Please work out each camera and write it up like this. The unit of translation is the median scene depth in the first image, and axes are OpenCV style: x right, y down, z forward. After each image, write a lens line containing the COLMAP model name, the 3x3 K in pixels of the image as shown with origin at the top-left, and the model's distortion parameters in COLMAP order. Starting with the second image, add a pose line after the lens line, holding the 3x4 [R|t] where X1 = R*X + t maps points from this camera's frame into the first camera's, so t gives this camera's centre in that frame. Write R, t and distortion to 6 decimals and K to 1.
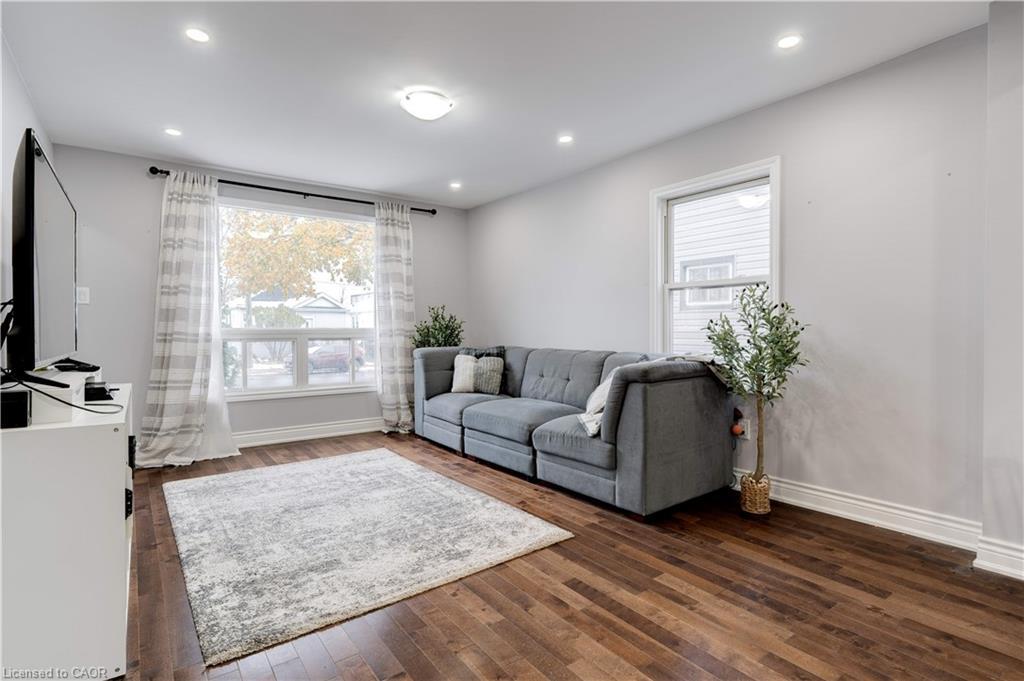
lens RADIAL K [[510.2, 0, 510.1], [0, 510.2, 337.0], [0, 0, 1]] dist [-0.010339, -0.000465]
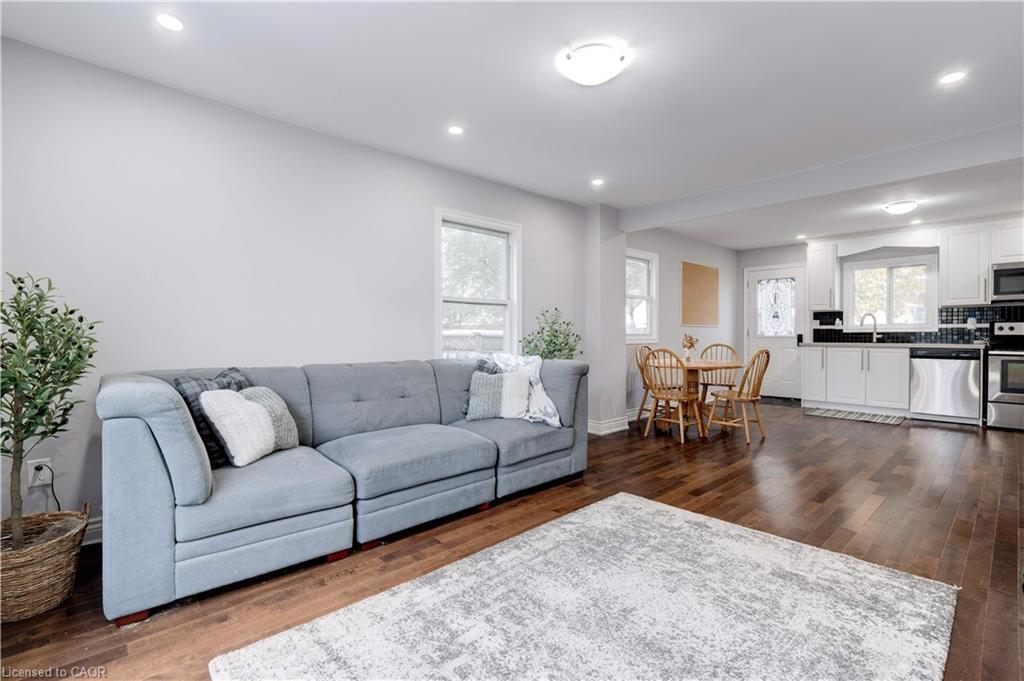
lens RADIAL K [[460.0, 0, 511.5], [0, 460.0, 339.2], [0, 0, 1]] dist [-0.008336, 0.002078]
pose [[-0.100949, -0.006148, 0.994873, -0.919051], [0.018800, 0.999791, 0.008086, -0.020426], [-0.994714, 0.019520, -0.100813, 1.251012]]
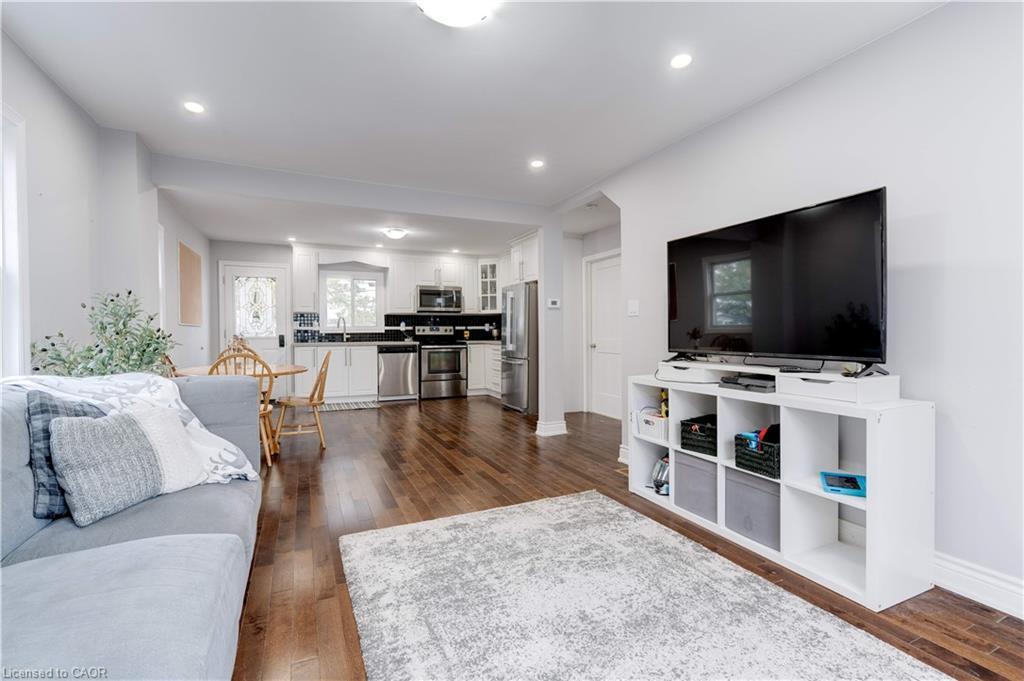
lens RADIAL K [[460.0, 0, 510.9], [0, 460.0, 341.6], [0, 0, 1]] dist [-0.008336, 0.002078]
pose [[-0.977046, 0.005130, 0.212968, -0.369348], [0.012497, 0.999369, 0.033261, -0.029106], [-0.212663, 0.035159, -0.976493, 1.628467]]
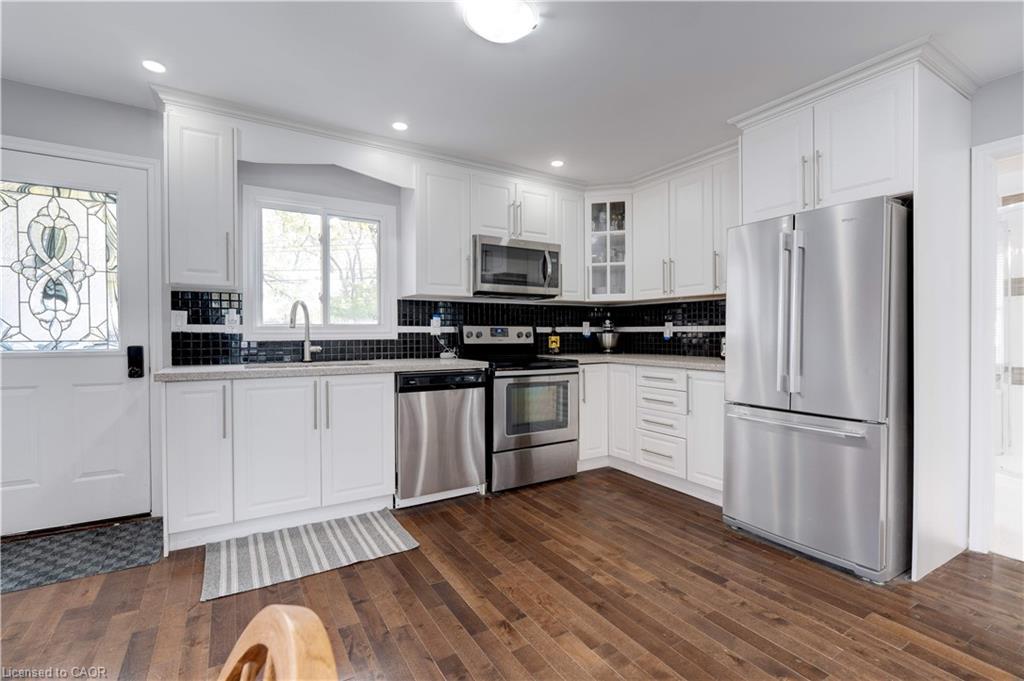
lens RADIAL K [[460.0, 0, 511.8], [0, 460.0, 342.3], [0, 0, 1]] dist [-0.008336, 0.002078]
pose [[-0.995506, 0.003370, 0.094637, 0.524646], [0.006330, 0.999500, 0.030986, -0.029161], [-0.094486, 0.031446, -0.995029, 0.313510]]
